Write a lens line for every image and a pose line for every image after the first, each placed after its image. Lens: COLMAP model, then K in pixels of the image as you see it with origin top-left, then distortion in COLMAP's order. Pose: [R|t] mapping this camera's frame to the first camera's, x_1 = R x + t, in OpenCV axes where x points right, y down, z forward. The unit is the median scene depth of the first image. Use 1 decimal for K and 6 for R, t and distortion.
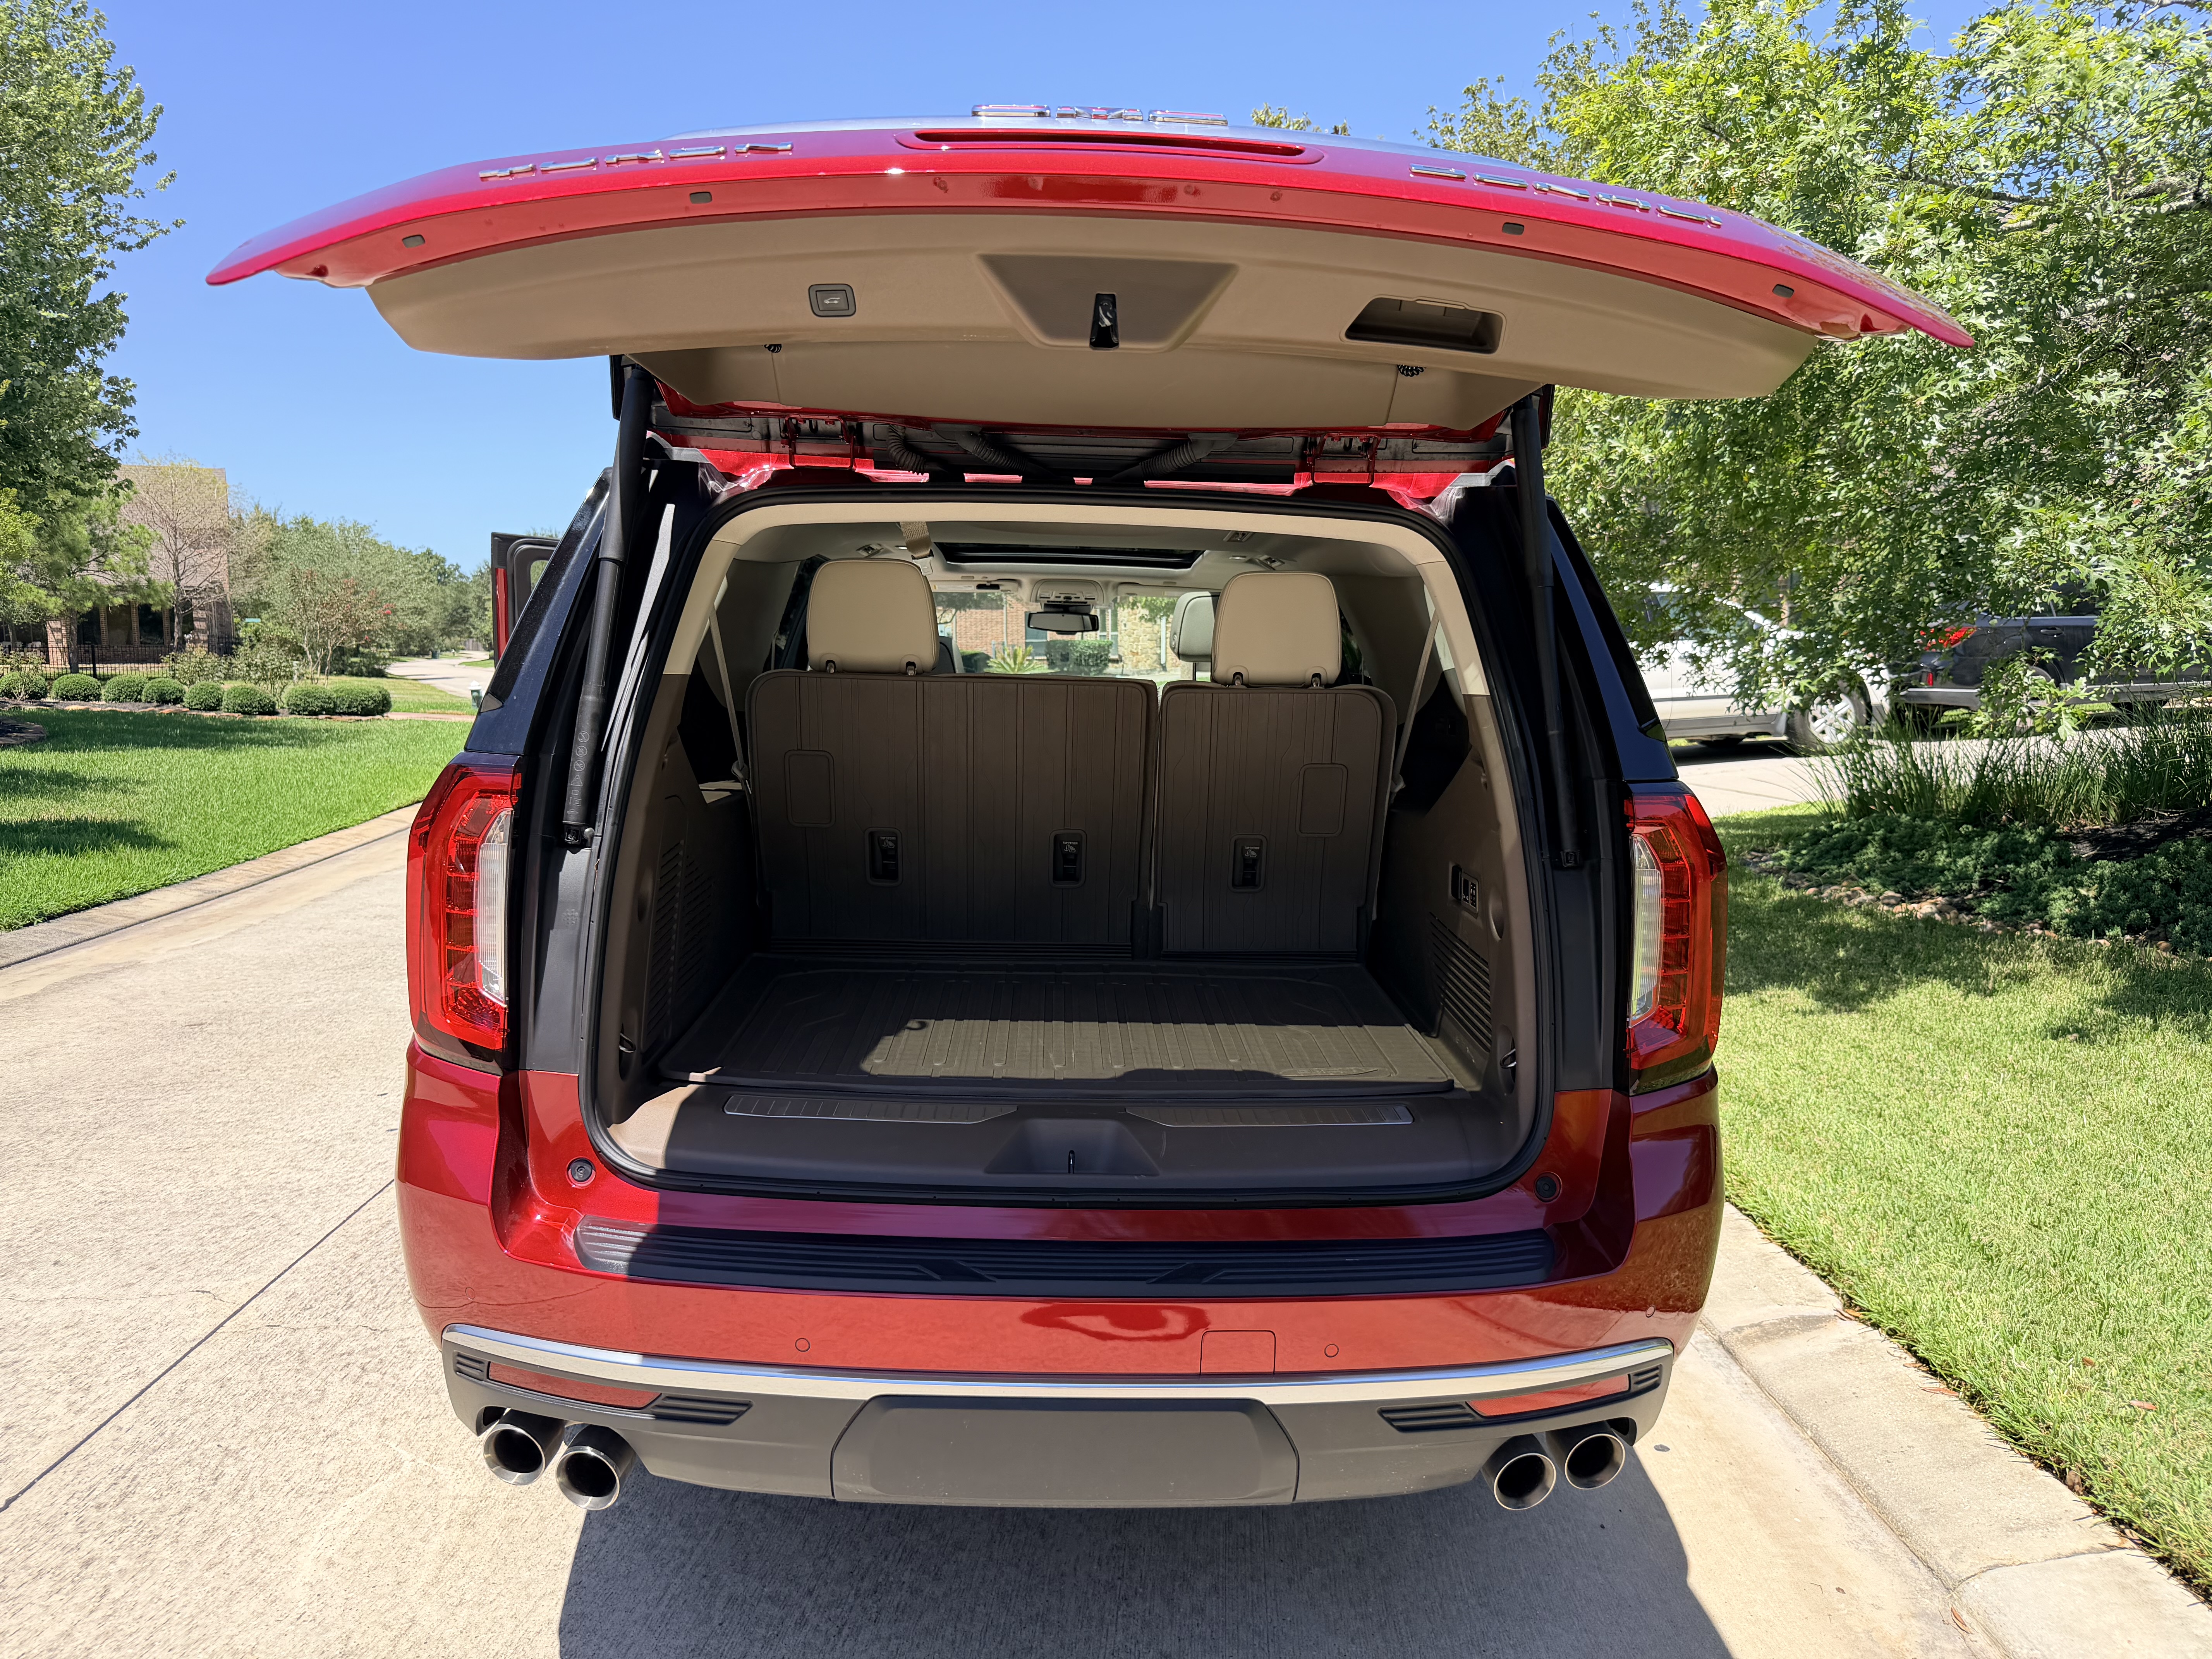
lens RADIAL K [[1528.0, 0, 1110.3], [0, 1528.0, 818.6], [0, 0, 1]] dist [0.057266, -0.060837]
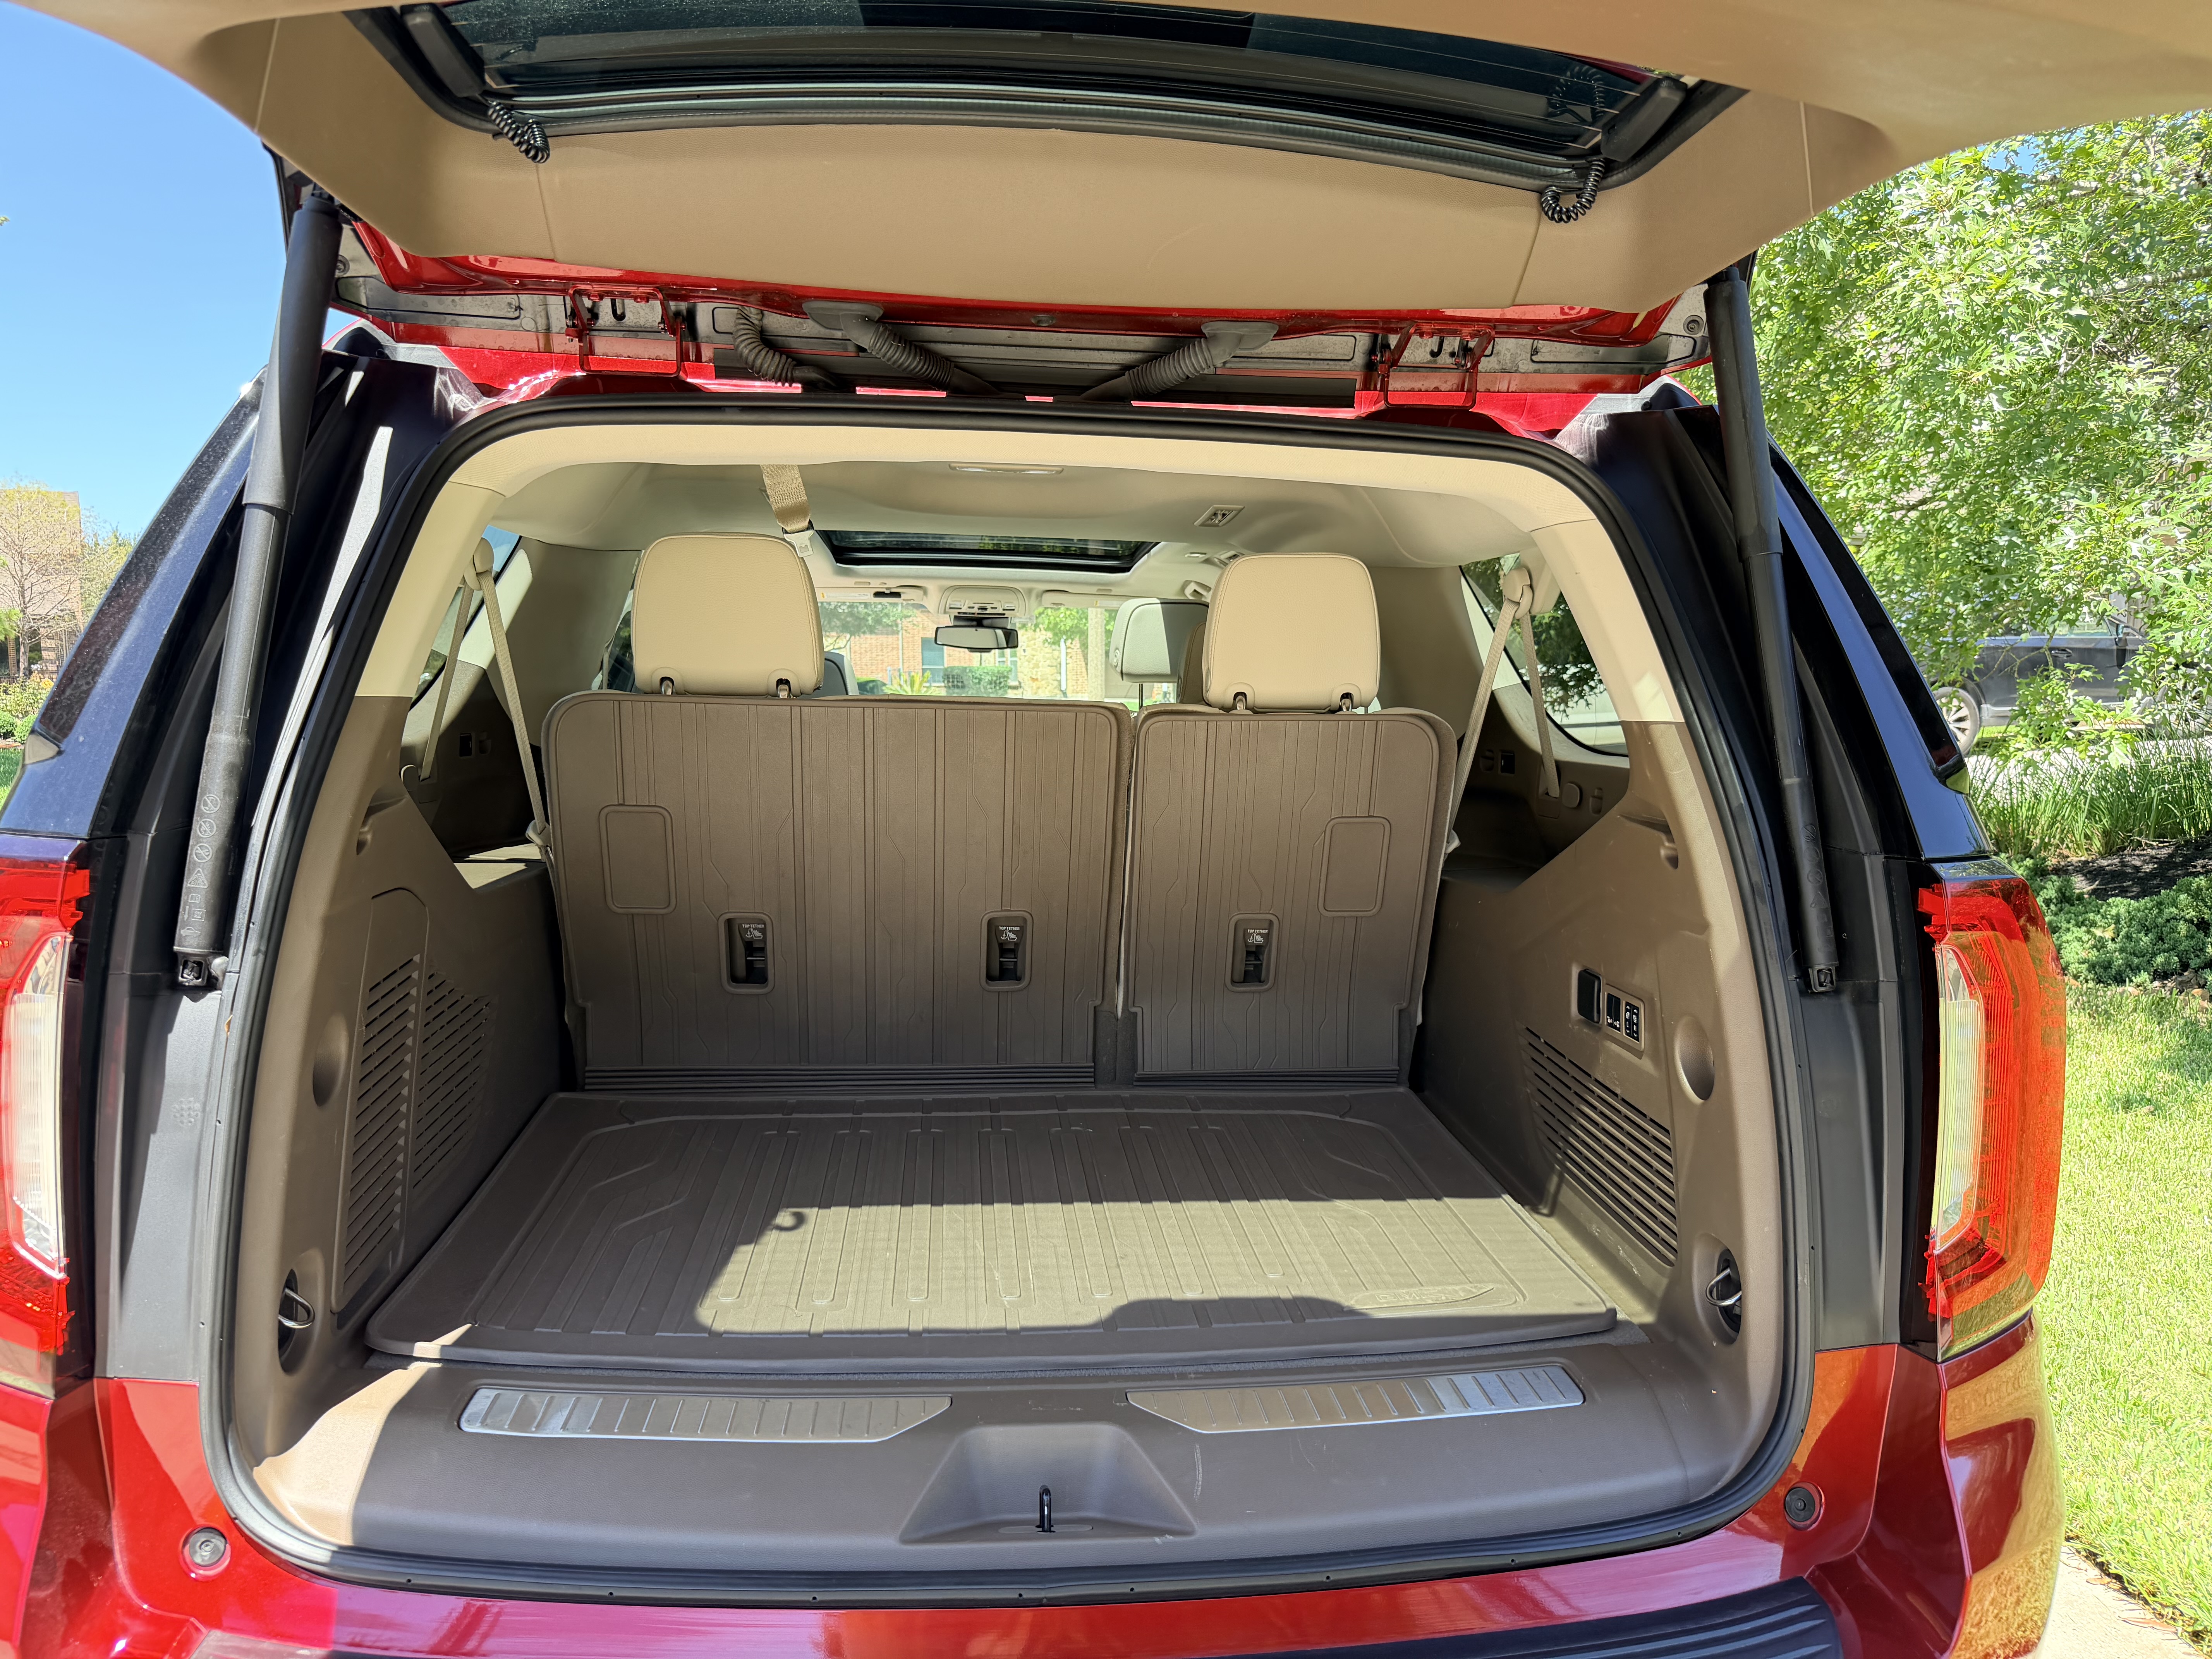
lens RADIAL K [[1528.0, 0, 1110.3], [0, 1528.0, 818.6], [0, 0, 1]] dist [0.057266, -0.060837]
pose [[0.997715, -0.010168, 0.066790, -0.027530], [0.011332, 0.999790, -0.017062, -0.024605], [-0.066603, 0.017780, 0.997621, 0.286400]]
